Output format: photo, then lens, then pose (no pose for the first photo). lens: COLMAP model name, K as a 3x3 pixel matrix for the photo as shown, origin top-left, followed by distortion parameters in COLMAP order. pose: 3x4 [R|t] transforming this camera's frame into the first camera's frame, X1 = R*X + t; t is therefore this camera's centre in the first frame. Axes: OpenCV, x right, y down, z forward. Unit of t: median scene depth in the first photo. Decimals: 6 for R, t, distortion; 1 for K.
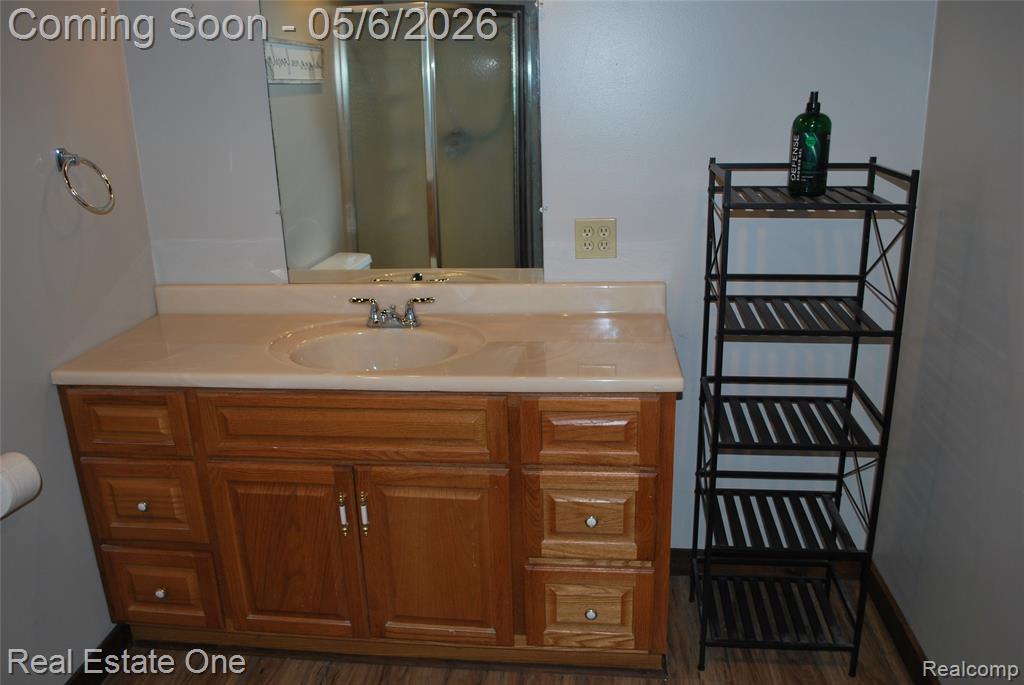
lens RADIAL K [[807.0, 0, 512.0], [0, 807.0, 342.5], [0, 0, 1]] dist [-0.083935, 0.009627]
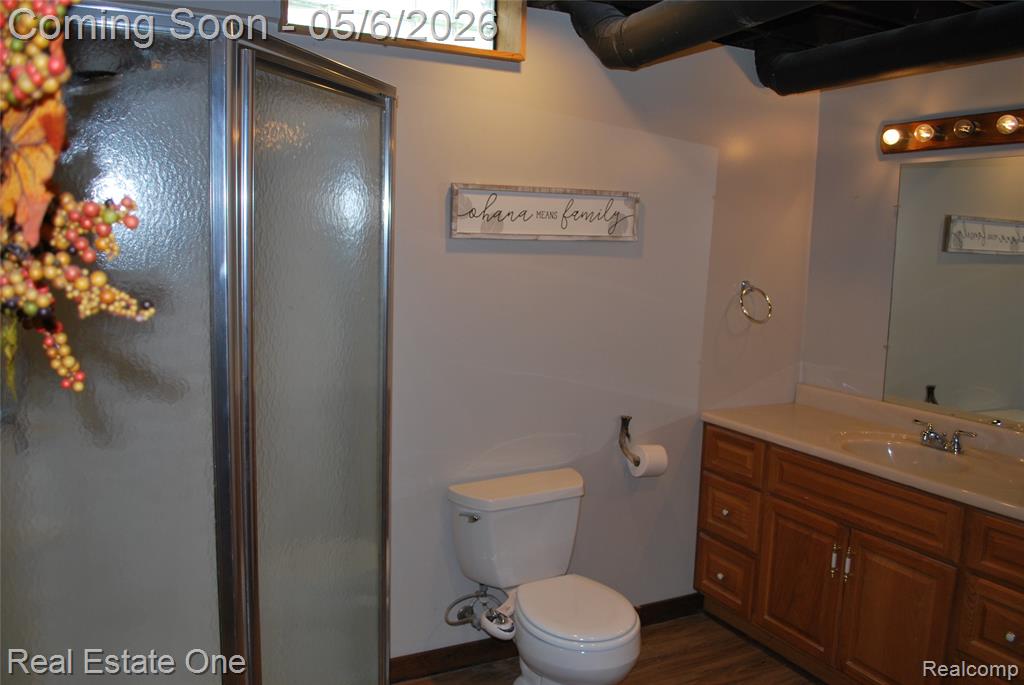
lens RADIAL K [[807.0, 0, 512.0], [0, 807.0, 342.5], [0, 0, 1]] dist [-0.083935, 0.009627]
pose [[0.550450, 0.150362, -0.821216, 0.526004], [-0.298107, 0.954202, -0.025106, 0.058476], [0.779832, 0.258630, 0.570064, -0.281212]]
